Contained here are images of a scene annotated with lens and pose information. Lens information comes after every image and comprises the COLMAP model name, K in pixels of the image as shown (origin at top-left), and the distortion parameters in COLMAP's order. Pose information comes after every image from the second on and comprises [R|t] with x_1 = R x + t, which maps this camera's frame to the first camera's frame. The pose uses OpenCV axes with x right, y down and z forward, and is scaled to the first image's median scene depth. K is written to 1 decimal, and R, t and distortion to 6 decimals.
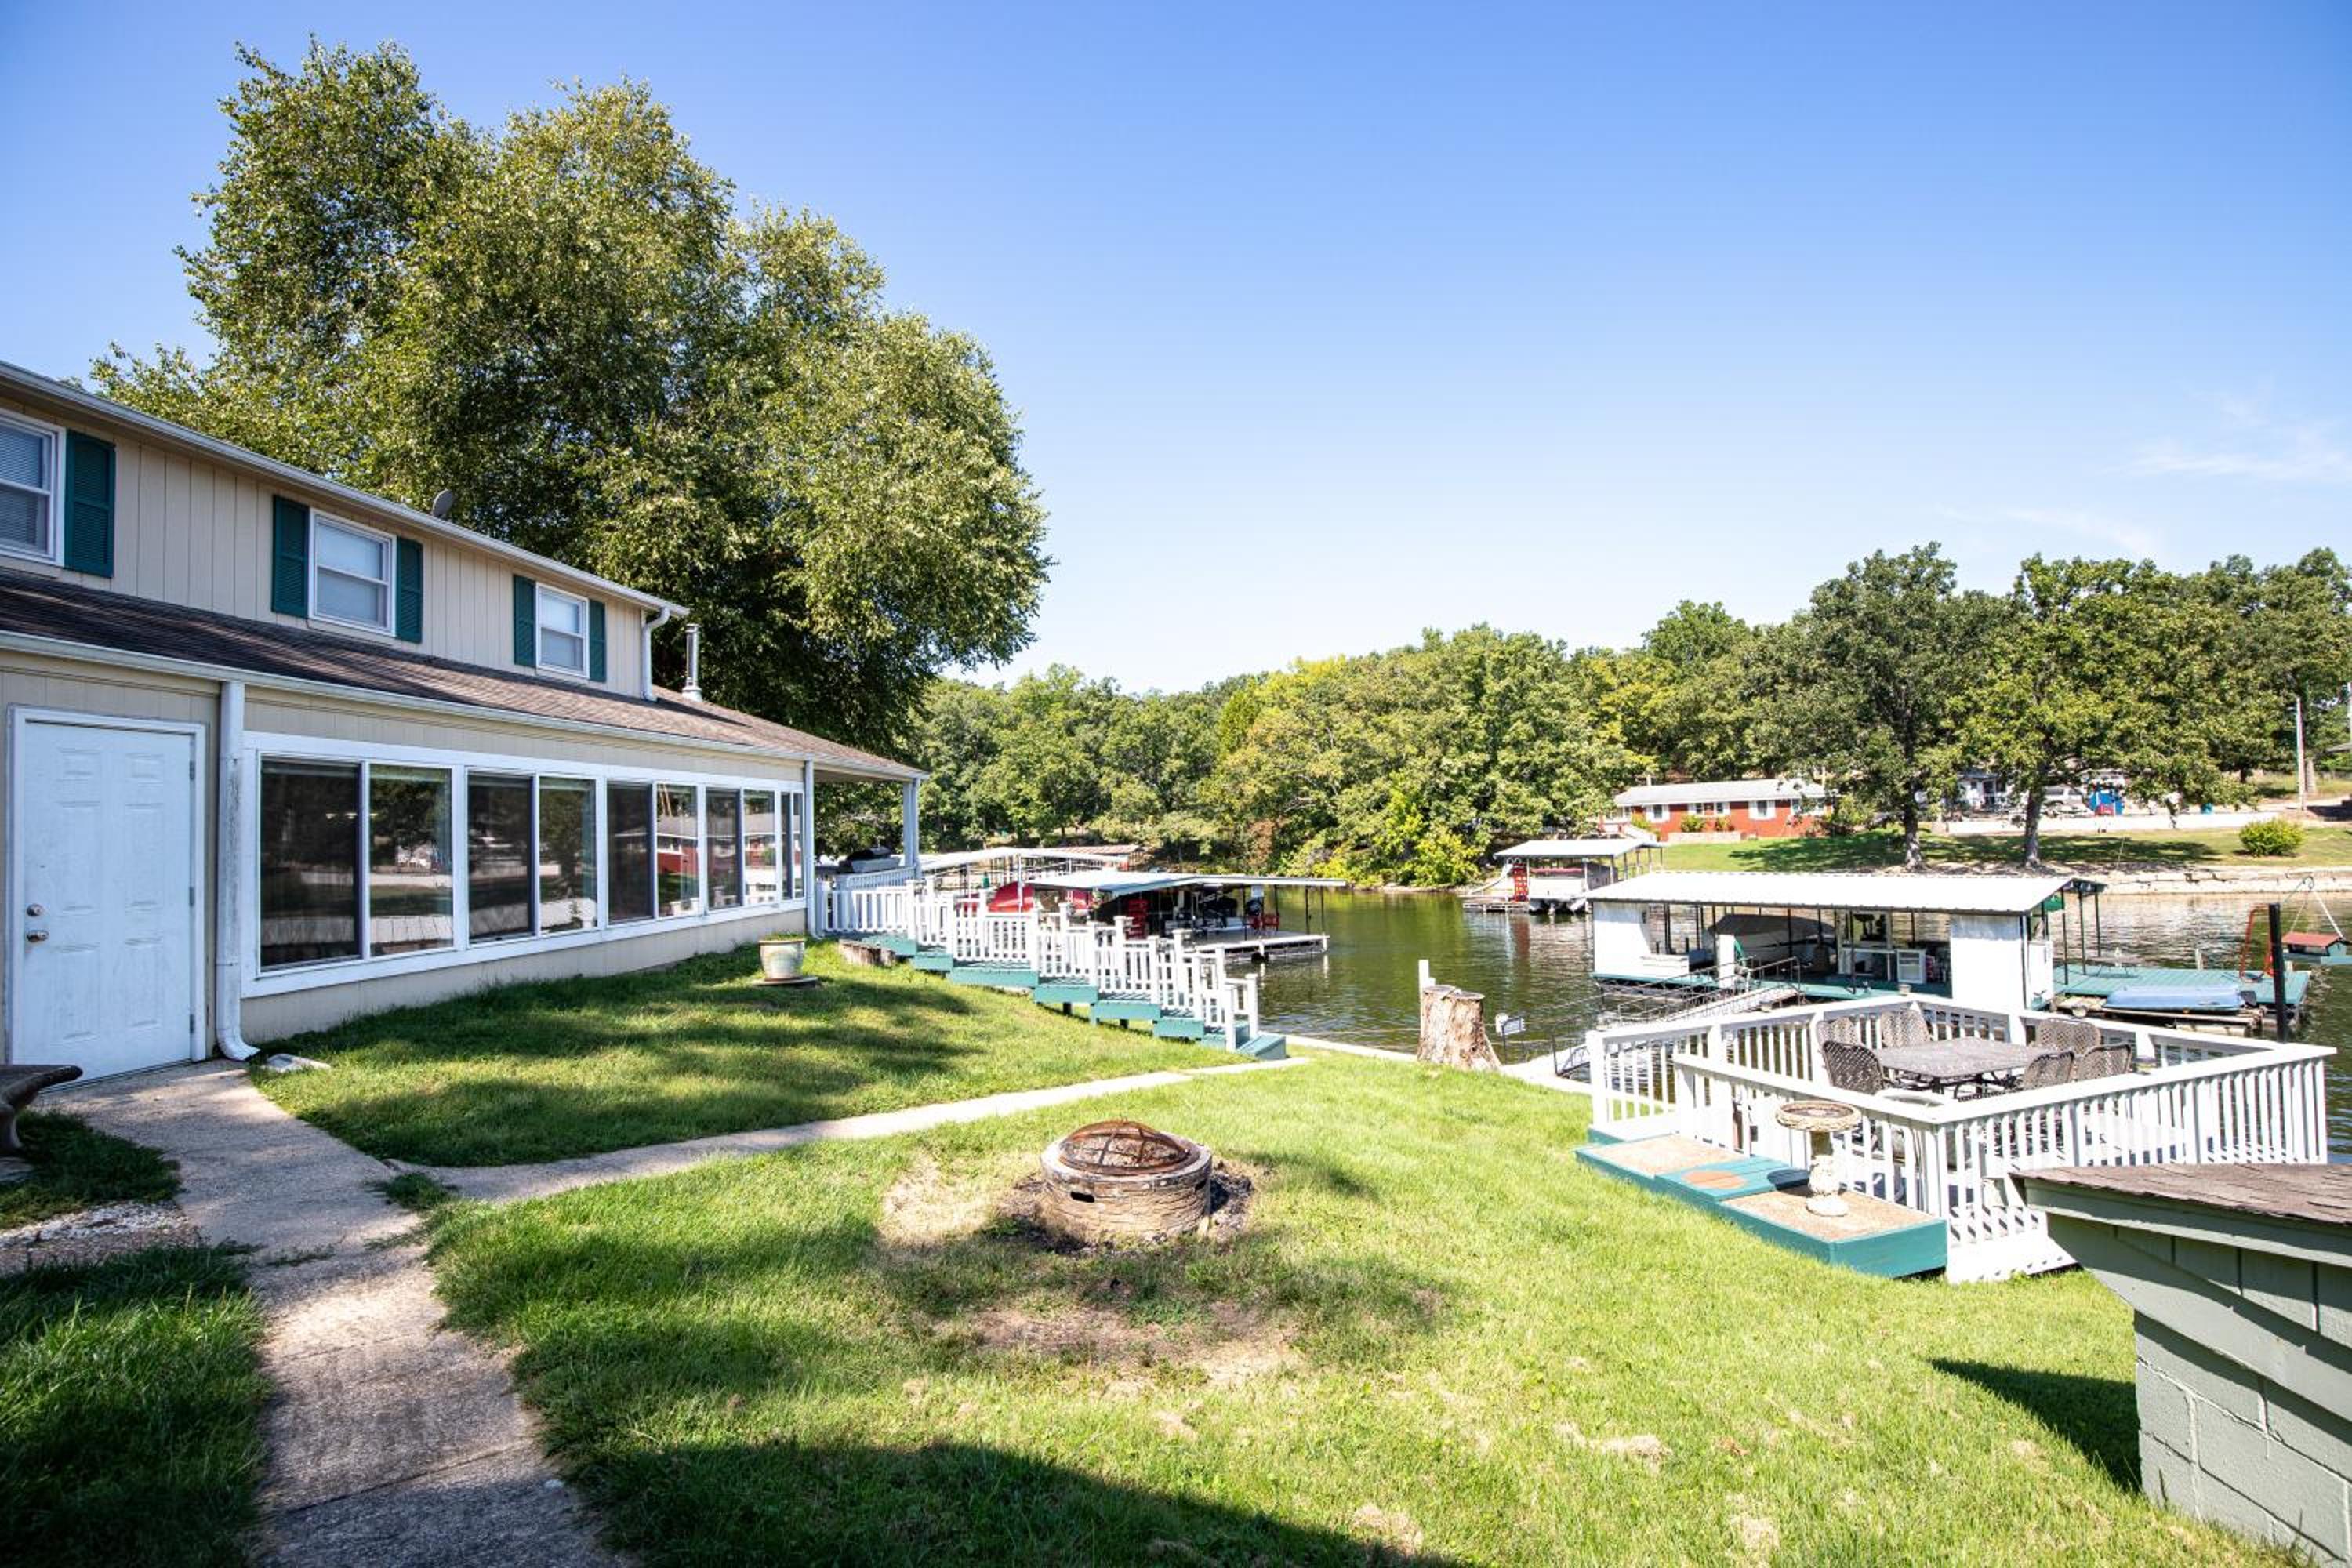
lens RADIAL K [[1094.9, 0, 1199.8], [0, 1094.9, 785.6], [0, 0, 1]] dist [-0.025736, 0.005627]
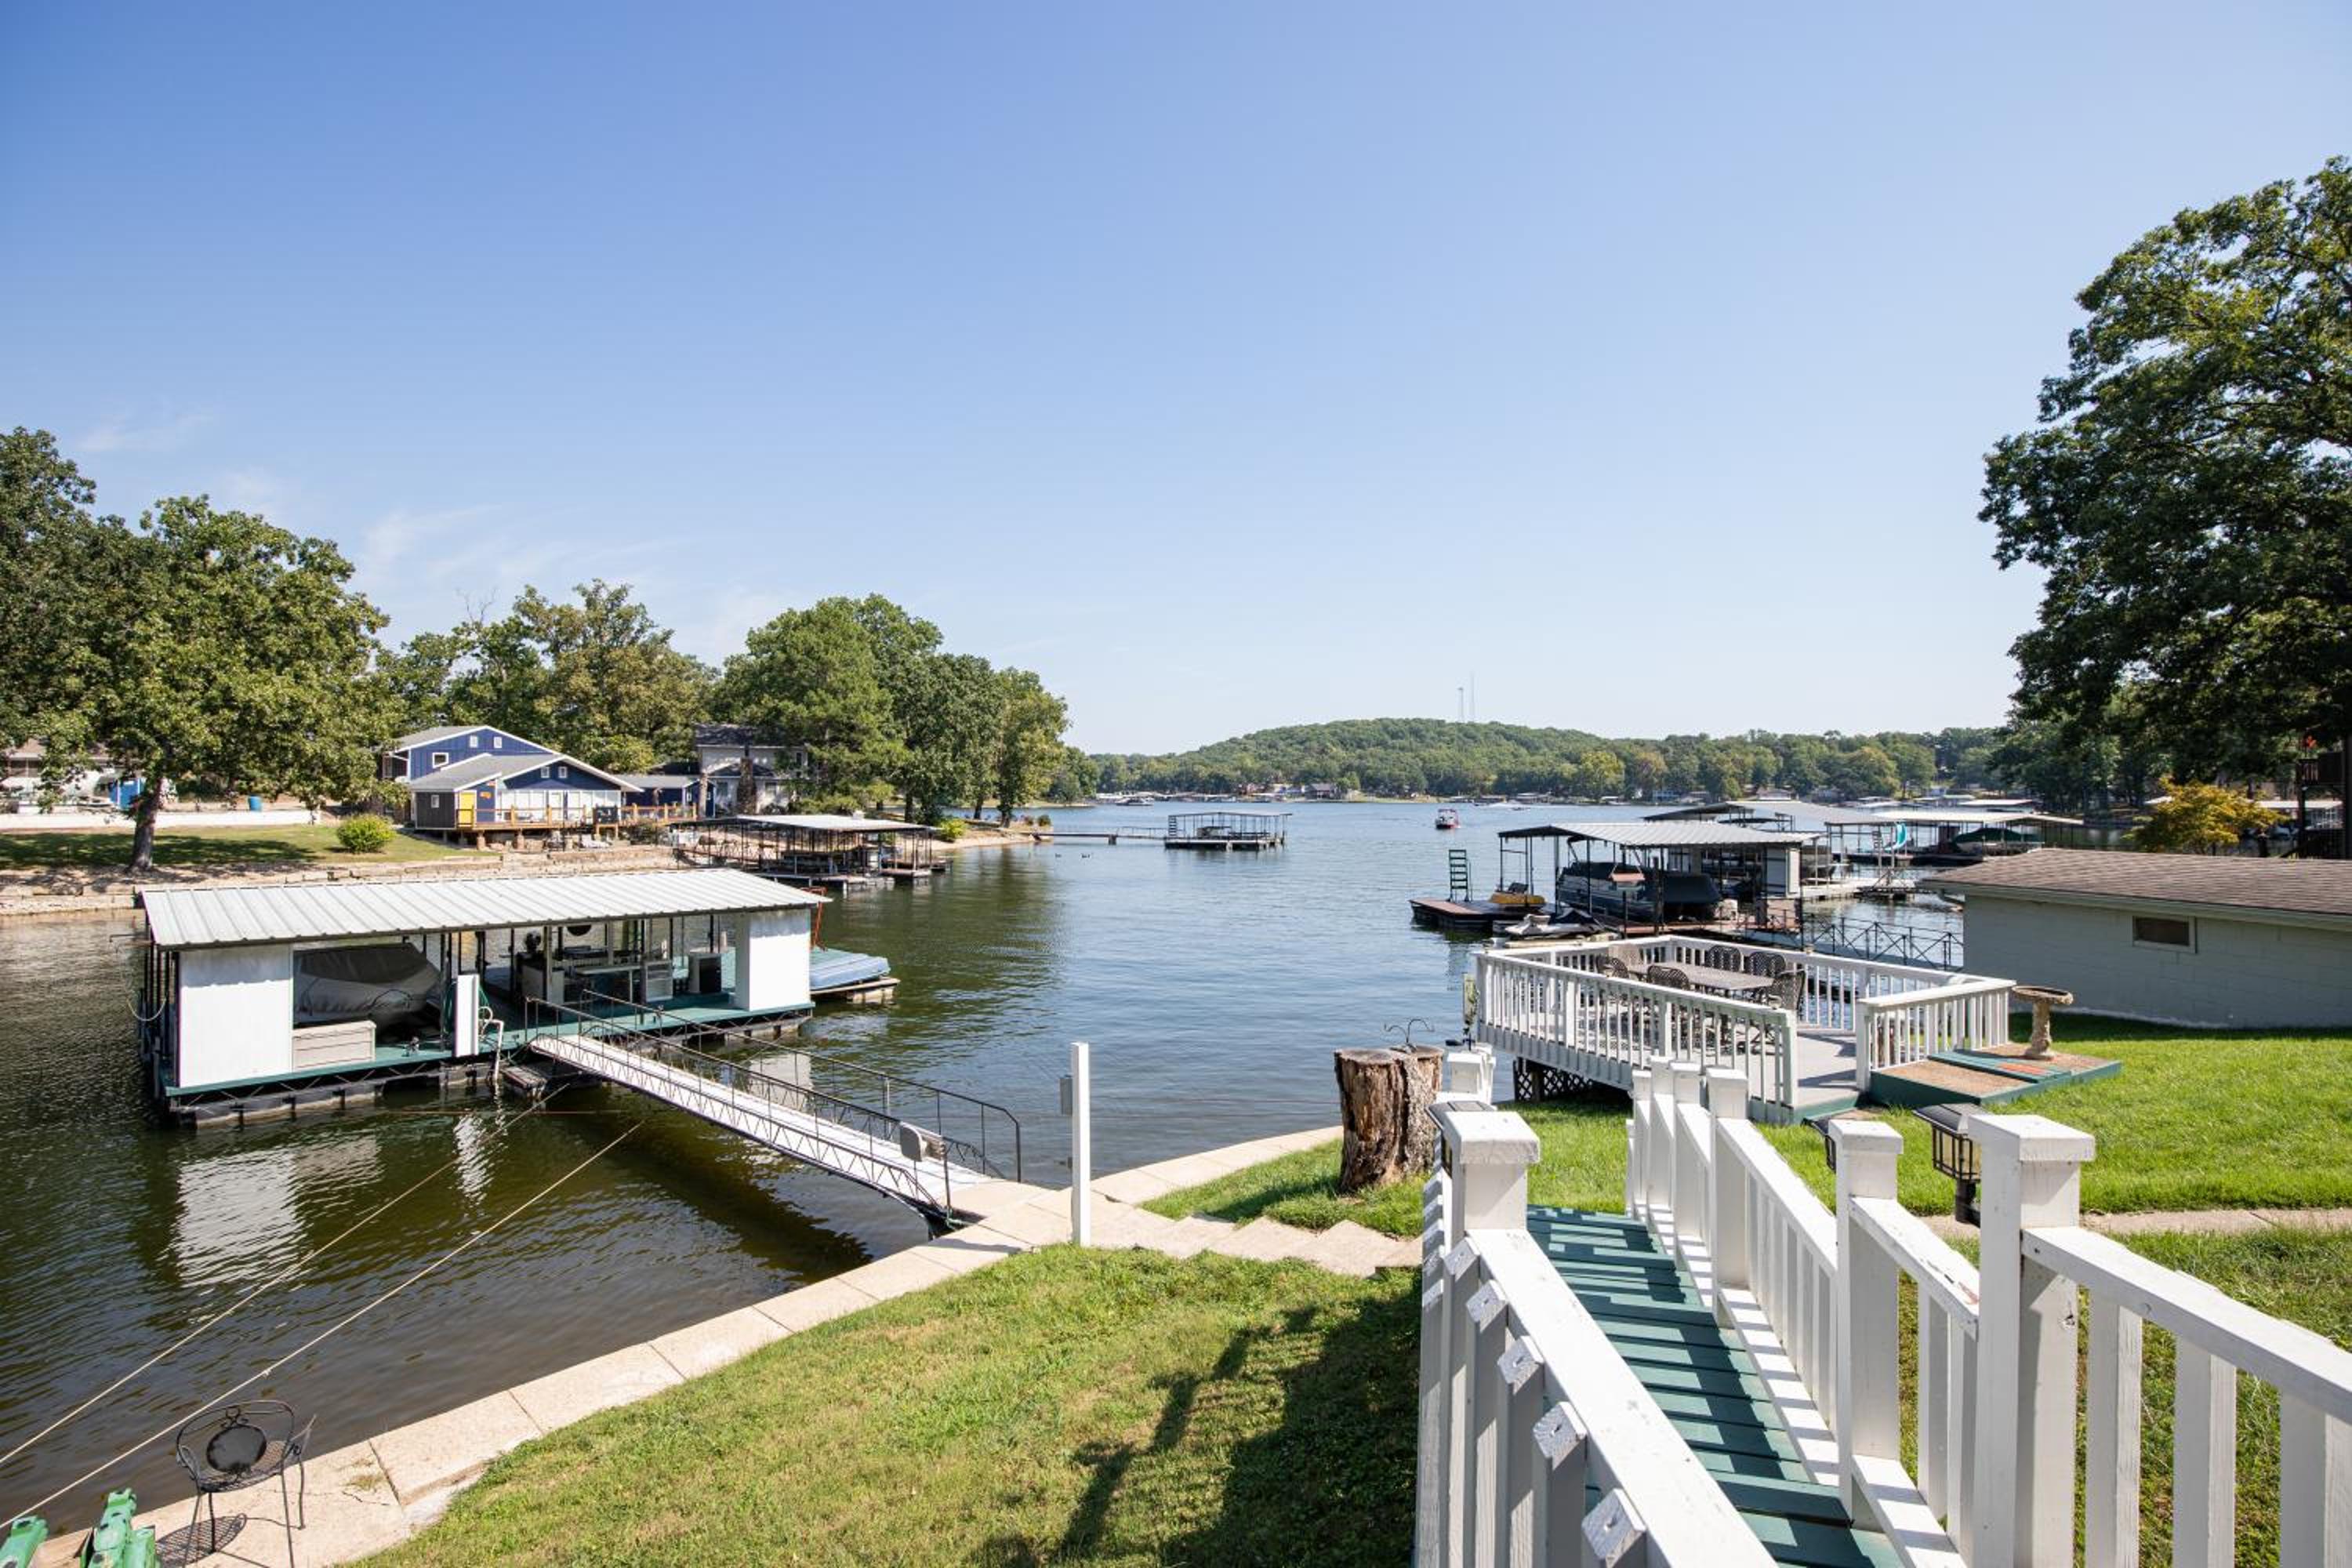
lens RADIAL K [[1094.9, 0, 1199.8], [0, 1094.9, 785.6], [0, 0, 1]] dist [-0.025736, 0.005627]
pose [[-0.080789, 0.039581, 0.995945, -0.111688], [-0.040307, 0.998264, -0.042943, 0.015420], [-0.995916, -0.043613, -0.079054, 0.306374]]
